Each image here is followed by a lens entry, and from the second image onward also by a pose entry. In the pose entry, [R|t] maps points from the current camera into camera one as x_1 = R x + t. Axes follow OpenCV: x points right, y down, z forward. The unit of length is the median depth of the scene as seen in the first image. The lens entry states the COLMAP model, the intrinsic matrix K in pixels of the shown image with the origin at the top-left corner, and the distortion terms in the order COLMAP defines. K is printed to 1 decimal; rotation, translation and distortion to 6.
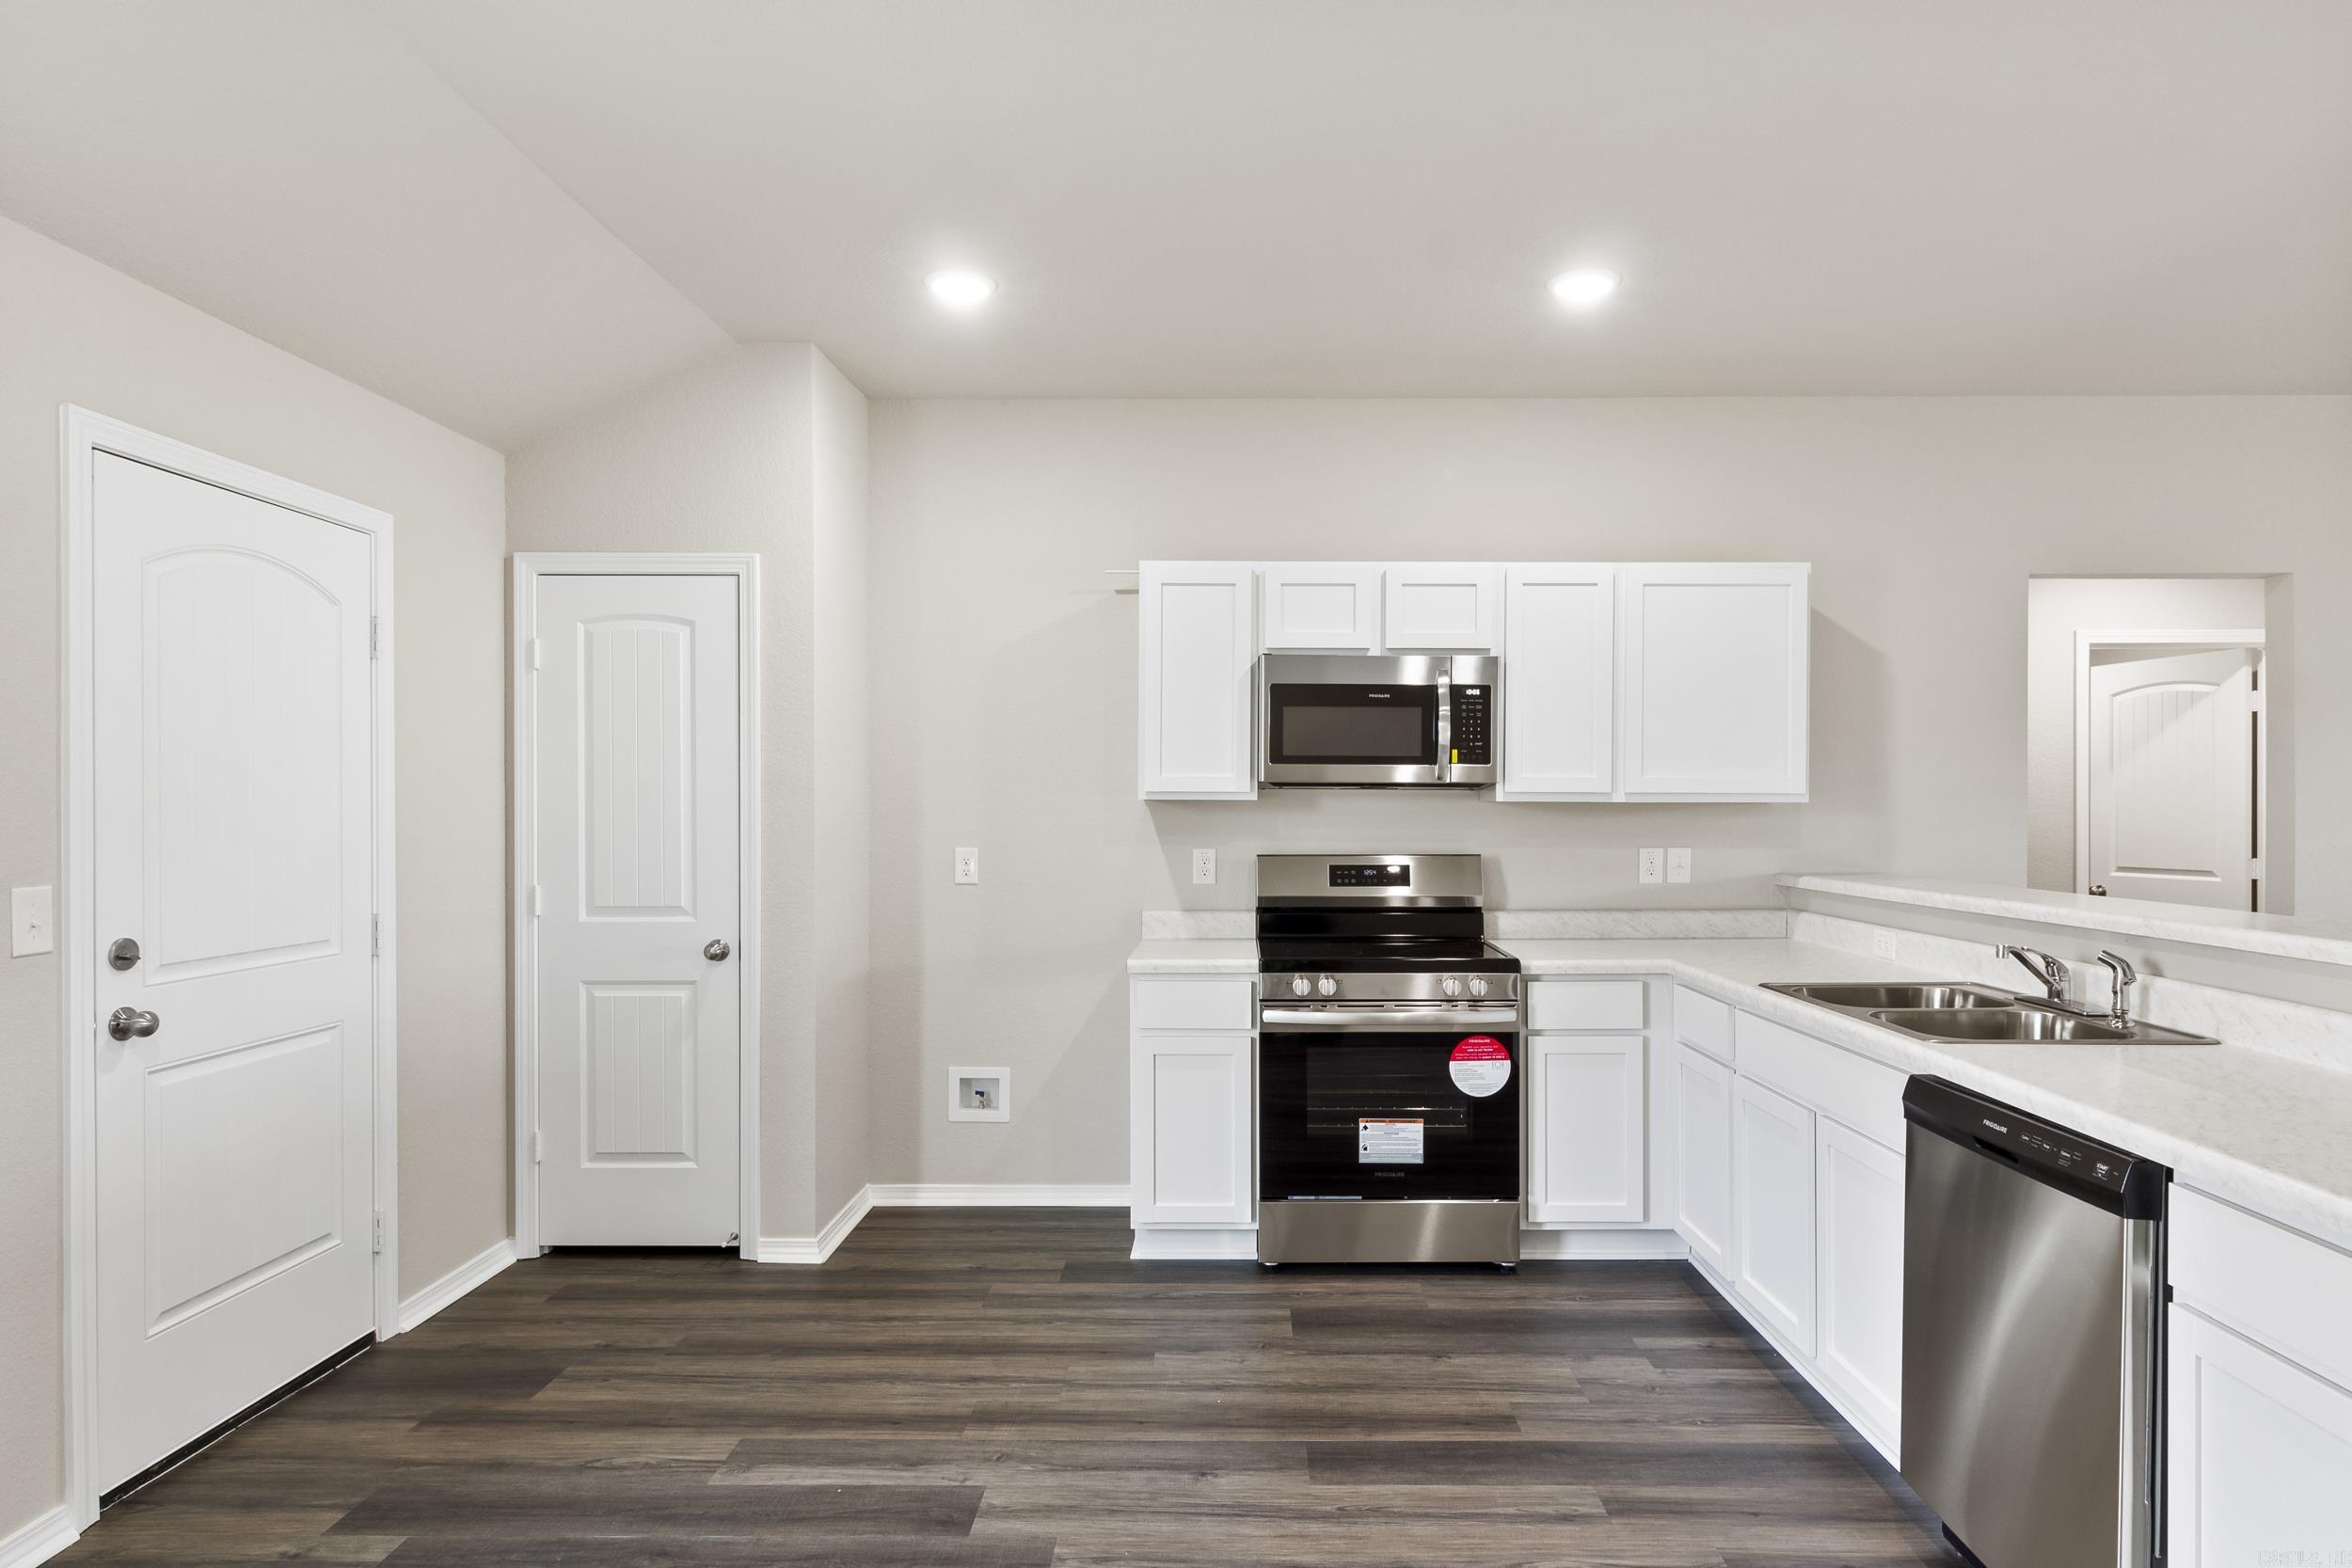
lens RADIAL K [[1306.6, 0, 1223.7], [0, 1306.6, 805.6], [0, 0, 1]] dist [0.001794, 0.001400]
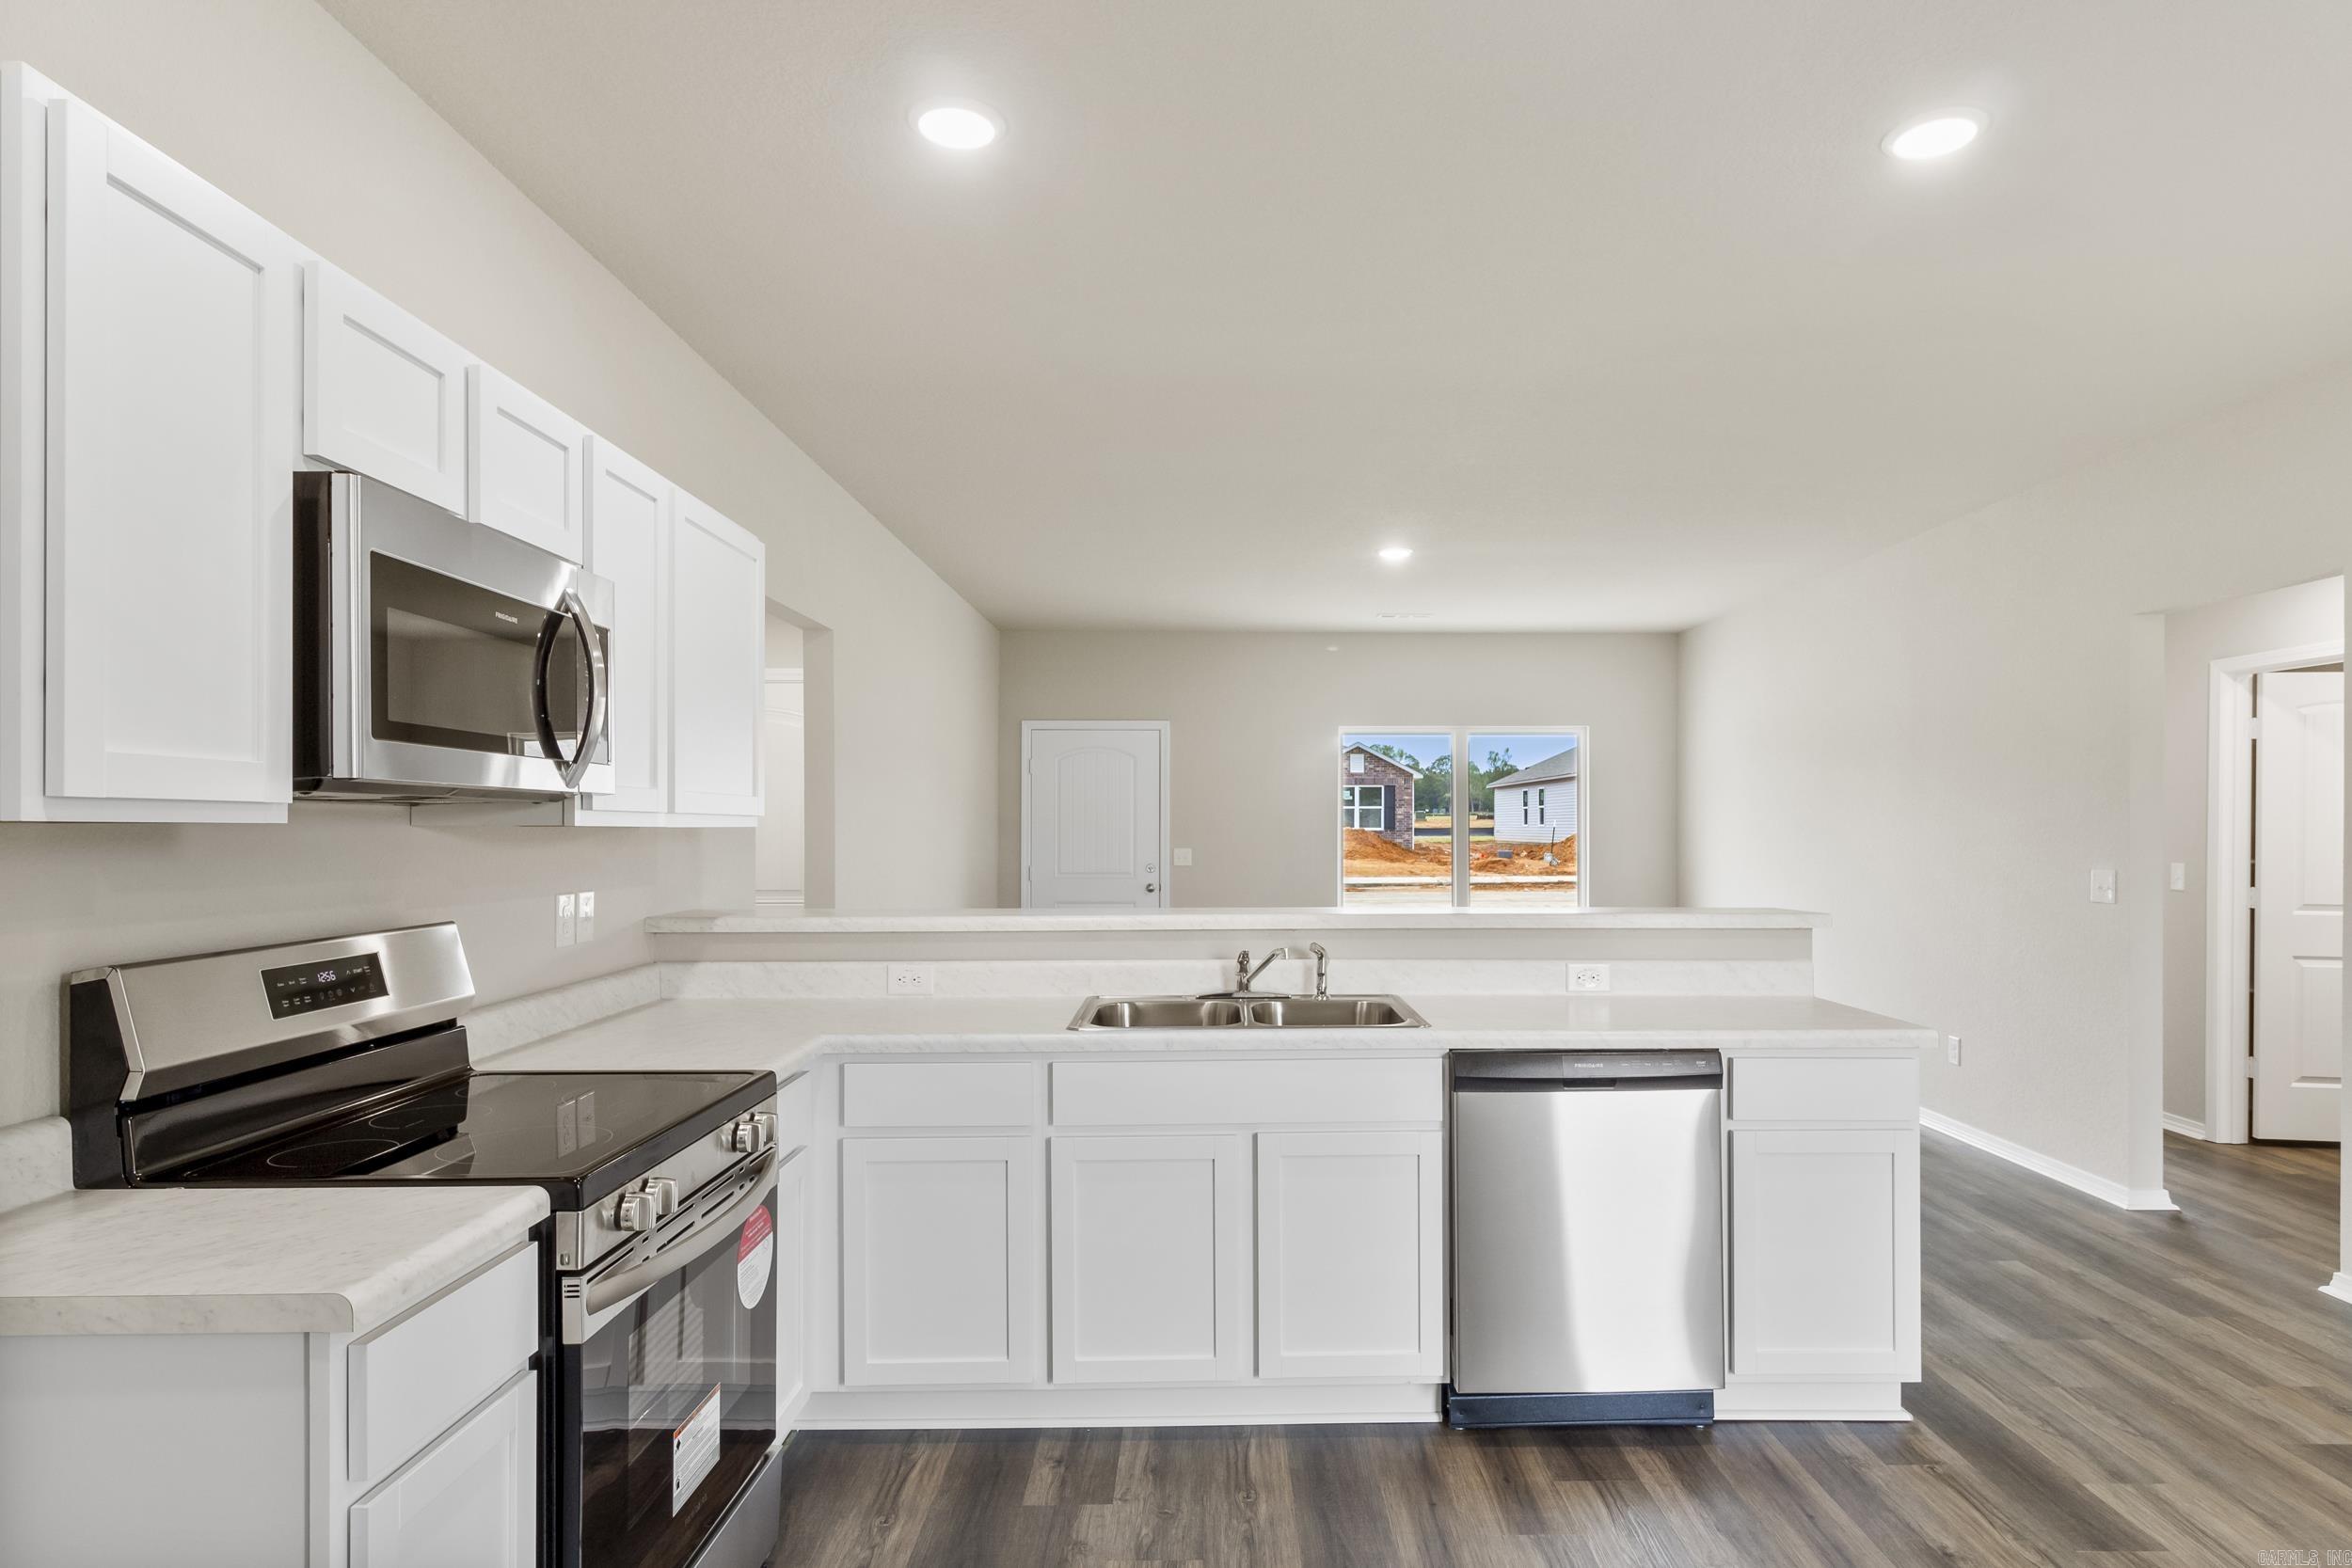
lens RADIAL K [[1305.2, 0, 1233.7], [0, 1305.2, 821.7], [0, 0, 1]] dist [0.002142, 0.001588]
pose [[-0.028135, 0.002070, 0.999602, -0.424406], [0.002158, 0.999996, -0.002010, -0.003800], [-0.999602, 0.002100, -0.028139, 0.786533]]
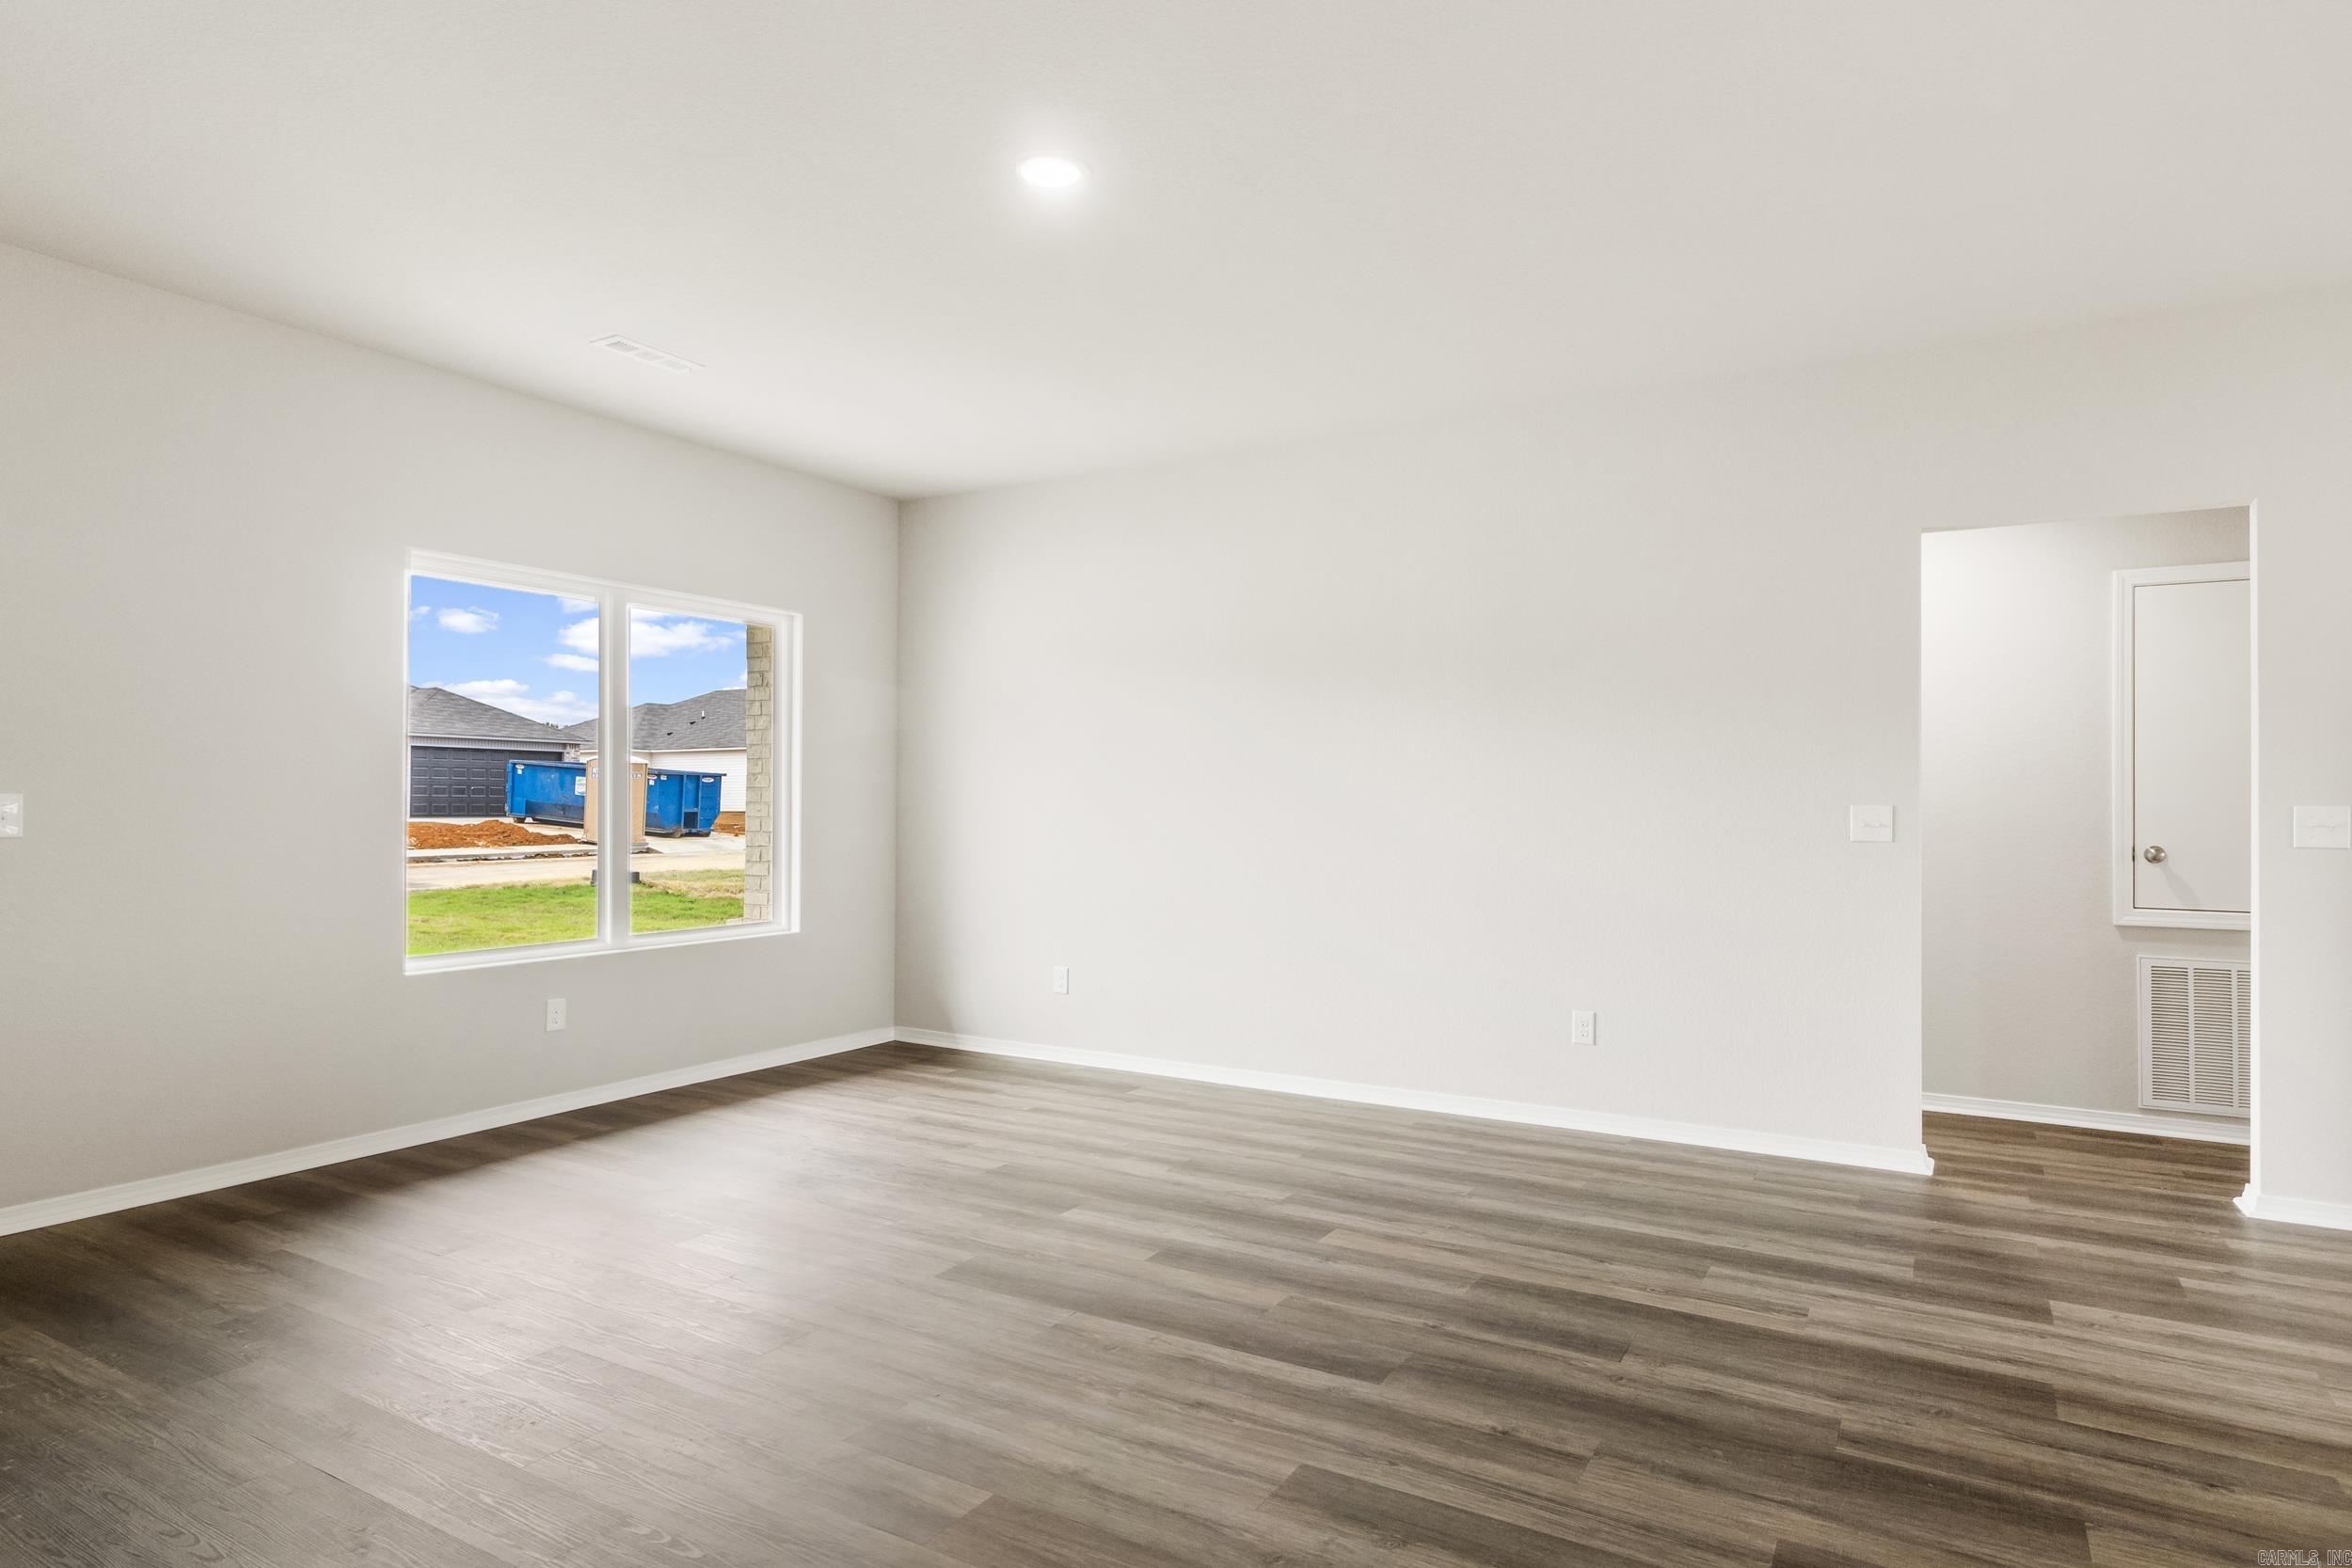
lens RADIAL K [[1298.2, 0, 1199.3], [0, 1298.2, 792.9], [0, 0, 1]] dist [0.000563, 0.001220]
pose [[-0.868176, -0.001412, 0.496255, 0.783720], [-0.004970, 0.999971, -0.005851, 0.041539], [-0.496232, -0.007546, -0.868157, 1.201326]]
